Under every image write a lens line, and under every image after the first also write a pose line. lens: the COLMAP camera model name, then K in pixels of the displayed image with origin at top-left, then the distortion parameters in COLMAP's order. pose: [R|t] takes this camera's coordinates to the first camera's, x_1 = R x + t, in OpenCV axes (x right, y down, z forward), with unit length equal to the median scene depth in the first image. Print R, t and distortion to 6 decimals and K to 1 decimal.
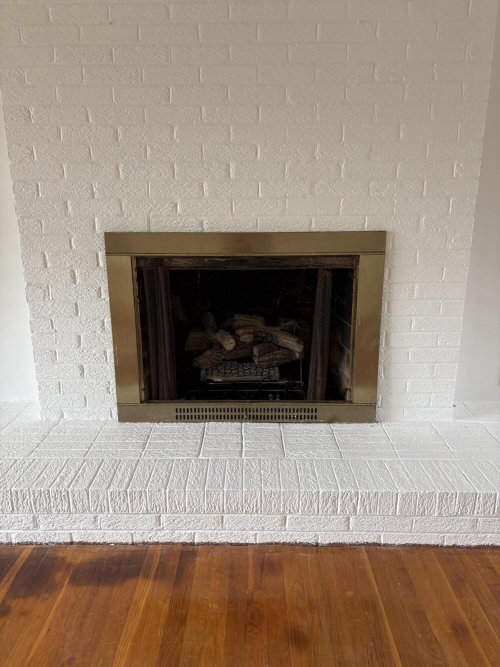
lens RADIAL K [[498.9, 0, 247.8], [0, 498.9, 343.4], [0, 0, 1]] dist [0.046917, -0.061281]
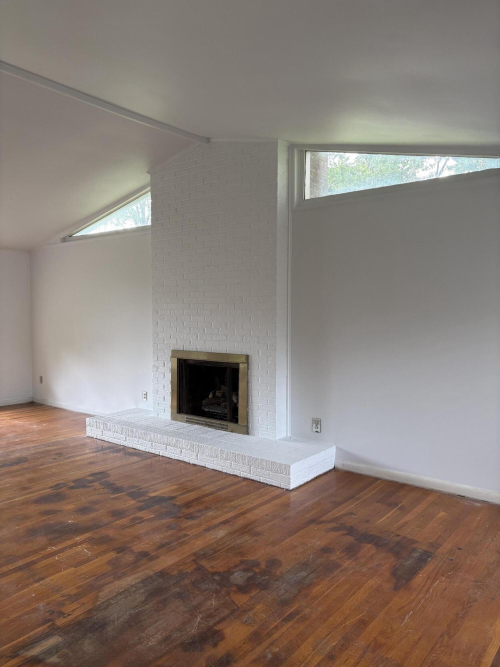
lens RADIAL K [[508.1, 0, 250.0], [0, 508.1, 333.5], [0, 0, 1]] dist [0.050087, -0.064983]
pose [[0.790414, 0.034898, -0.611578, 1.829198], [-0.173875, 0.970094, -0.169364, 0.106027], [0.587378, 0.240206, 0.772844, -1.006809]]
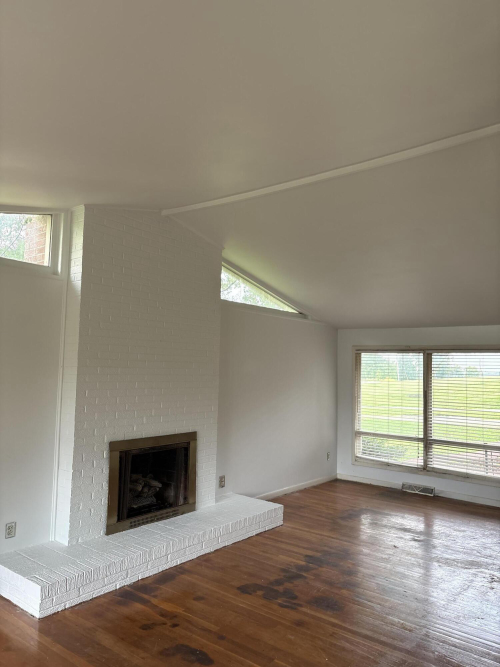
lens RADIAL K [[498.9, 0, 247.8], [0, 498.9, 343.4], [0, 0, 1]] dist [0.046917, -0.061281]
pose [[0.609163, 0.068087, 0.790116, -1.668825], [0.187965, 0.955522, -0.227258, -0.015975], [-0.770447, 0.286952, 0.569271, -0.856251]]
